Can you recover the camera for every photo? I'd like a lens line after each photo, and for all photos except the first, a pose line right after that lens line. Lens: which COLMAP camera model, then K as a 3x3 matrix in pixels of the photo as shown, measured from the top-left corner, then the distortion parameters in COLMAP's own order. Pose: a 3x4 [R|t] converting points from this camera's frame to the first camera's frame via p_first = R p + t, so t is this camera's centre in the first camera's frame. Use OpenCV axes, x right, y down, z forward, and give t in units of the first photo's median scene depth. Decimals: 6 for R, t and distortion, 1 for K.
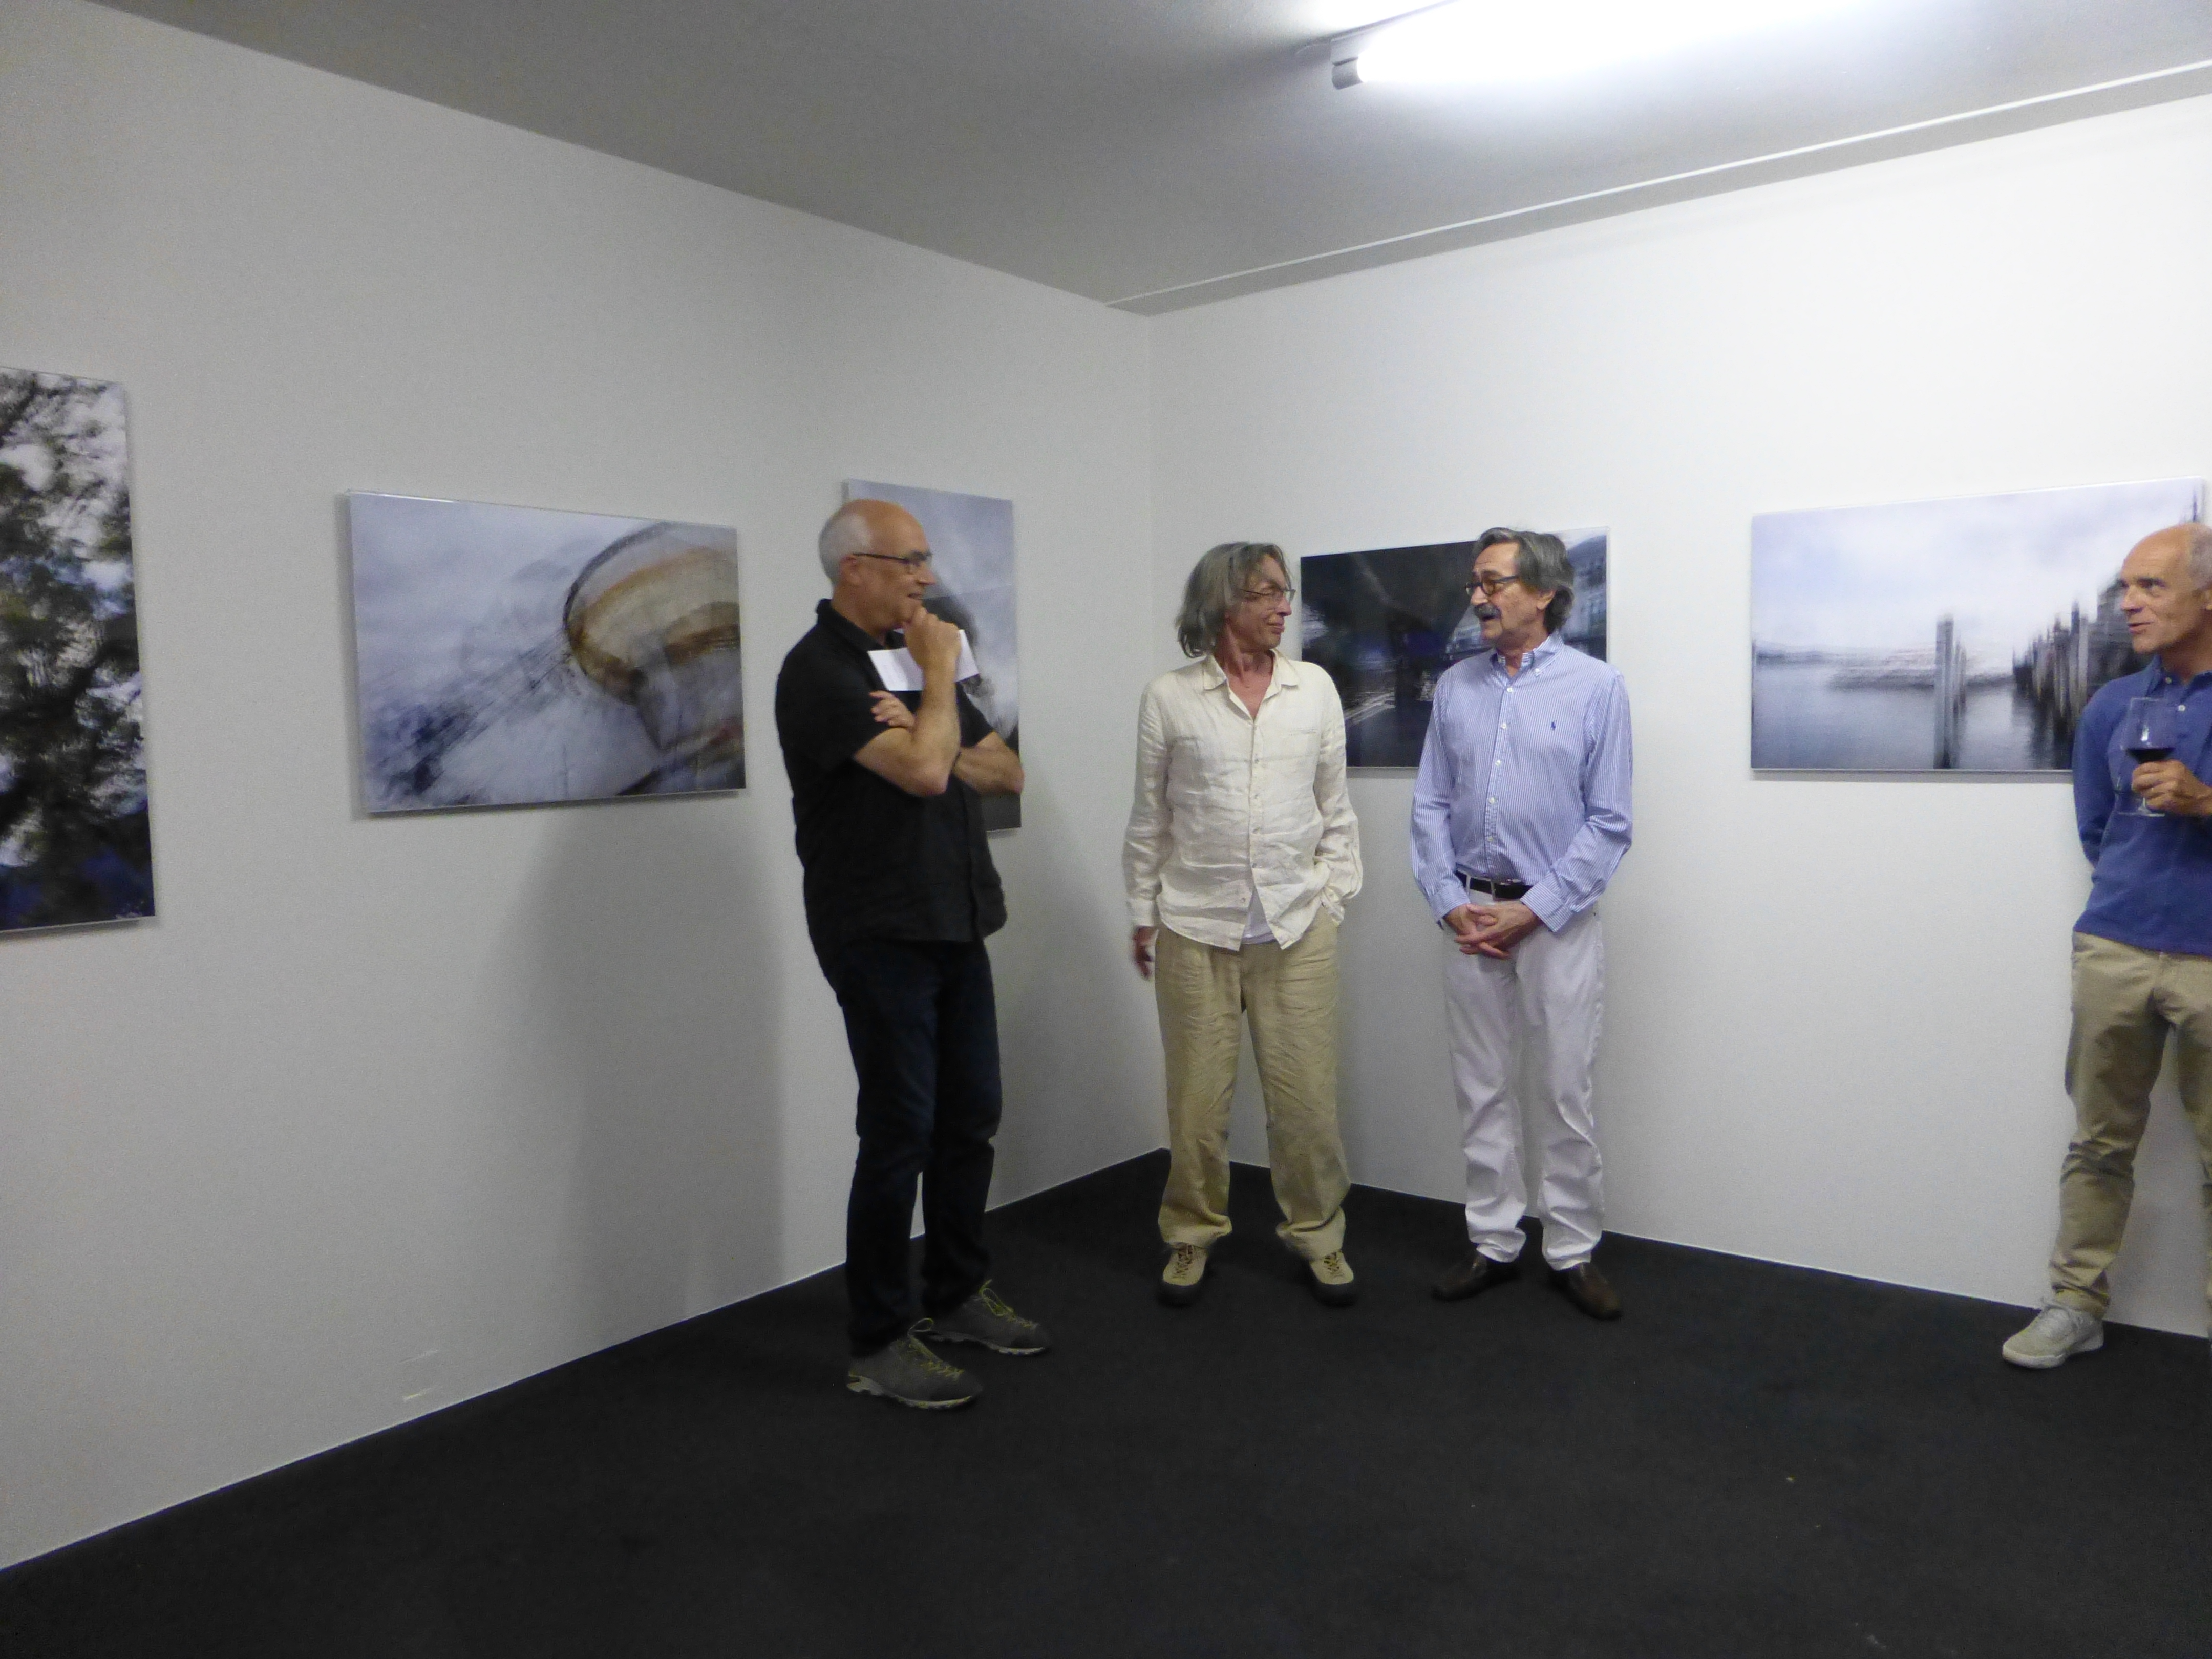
lens RADIAL K [[1587.4, 0, 1109.9], [0, 1587.4, 824.6], [0, 0, 1]] dist [-0.027734, 0.001772]
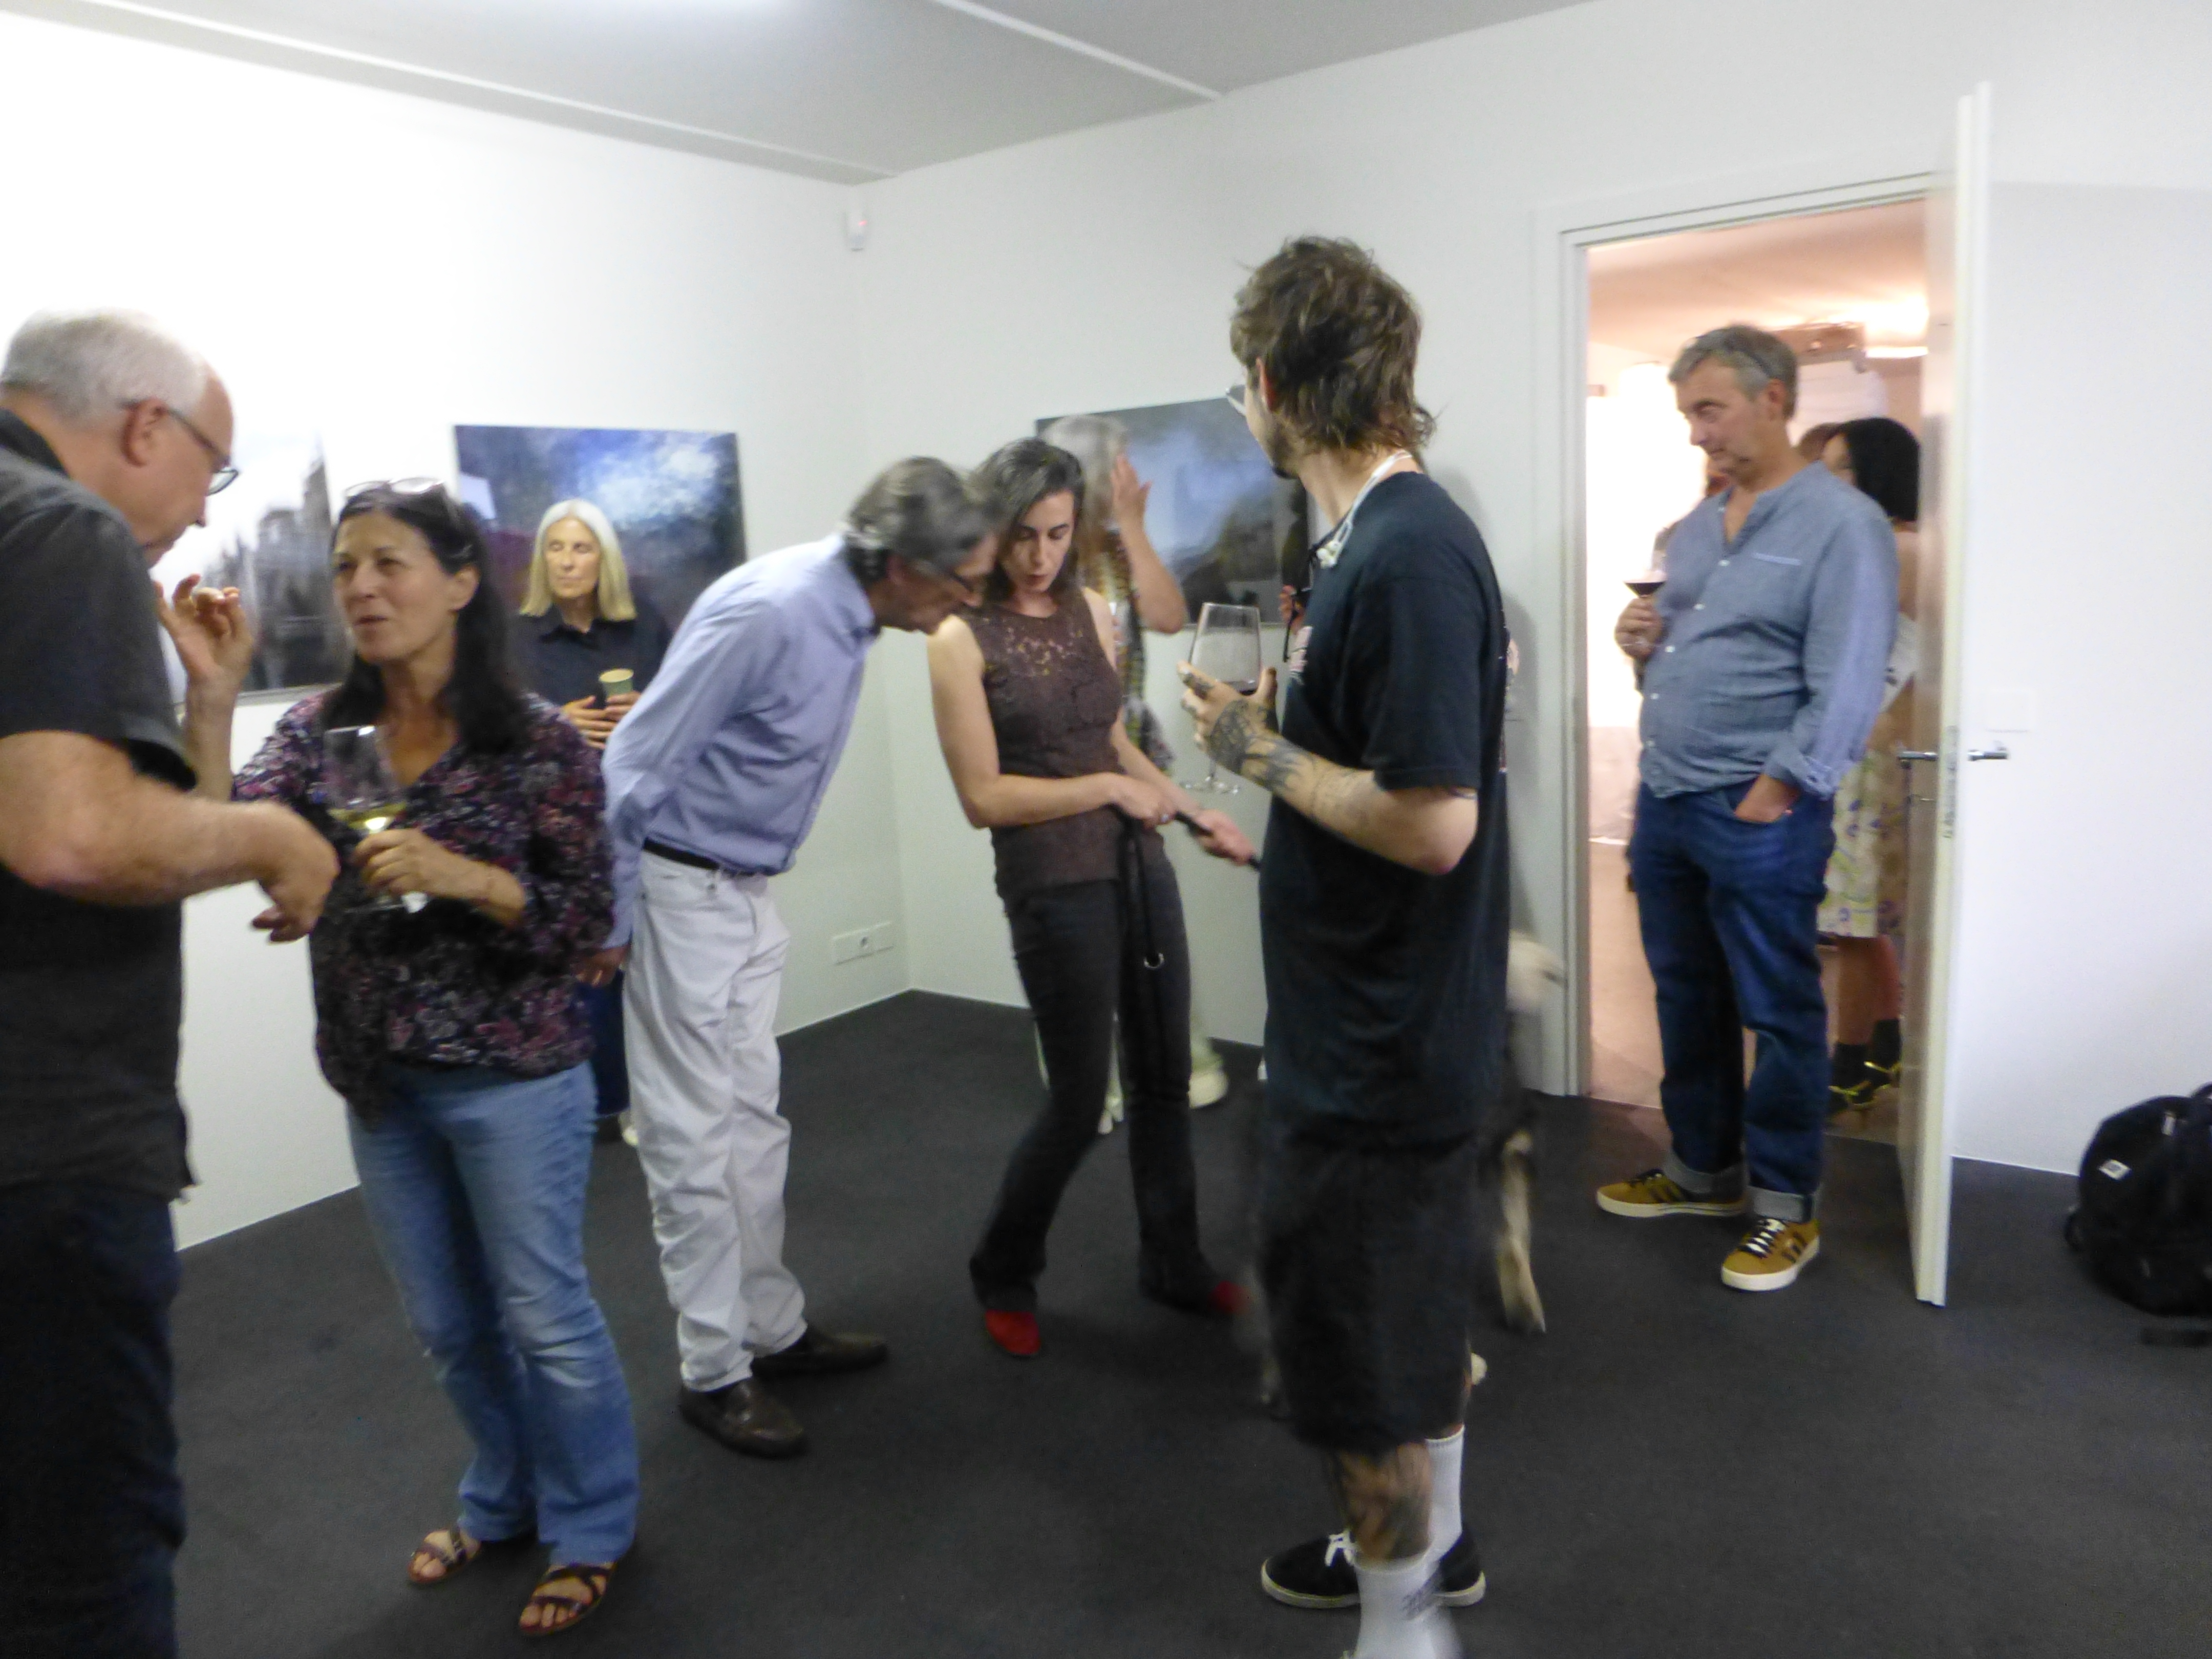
lens RADIAL K [[1587.4, 0, 1103.8], [0, 1587.4, 845.5], [0, 0, 1]] dist [-0.027734, 0.001772]
pose [[0.017057, -0.151946, 0.988242, -0.371376], [0.134607, 0.979736, 0.148315, -0.013199], [-0.990752, 0.130495, 0.037164, 0.364357]]
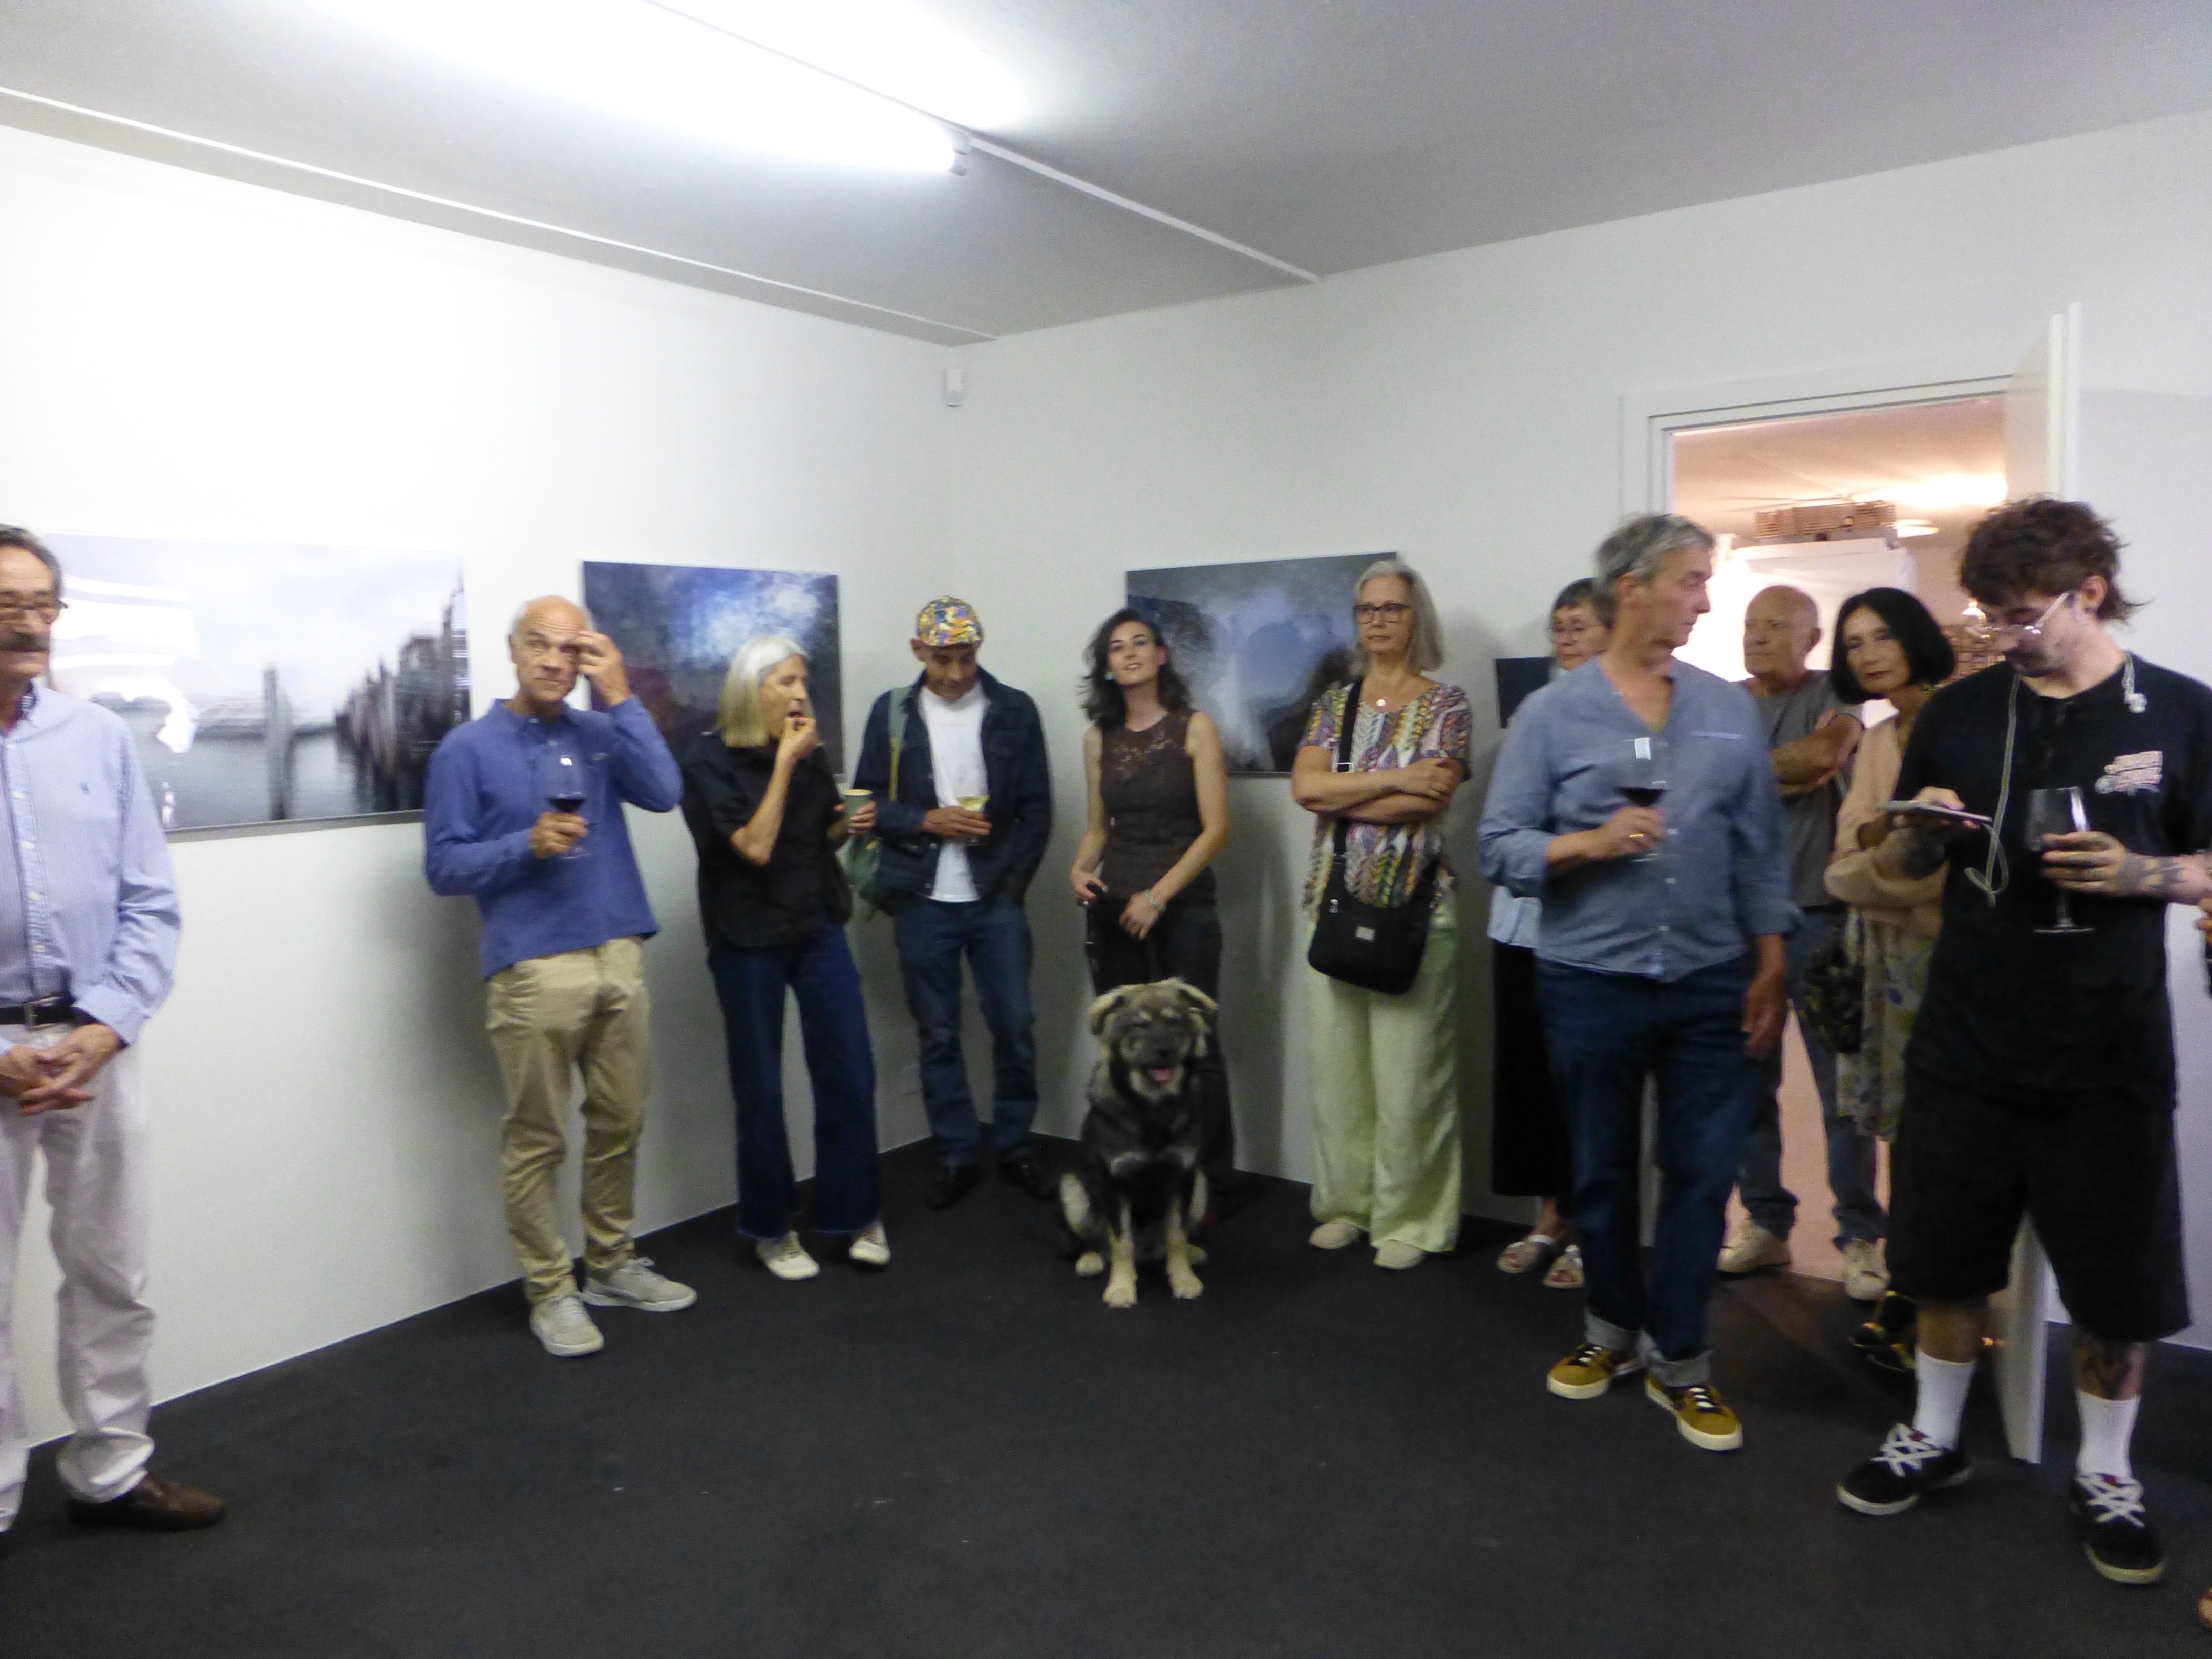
lens RADIAL K [[1587.4, 0, 1104.5], [0, 1587.4, 842.5], [0, 0, 1]] dist [-0.027734, 0.001772]
pose [[0.015329, -0.066529, 0.997667, -0.399391], [0.105427, 0.992330, 0.064553, -0.028399], [-0.994309, 0.104192, 0.022226, 0.428291]]
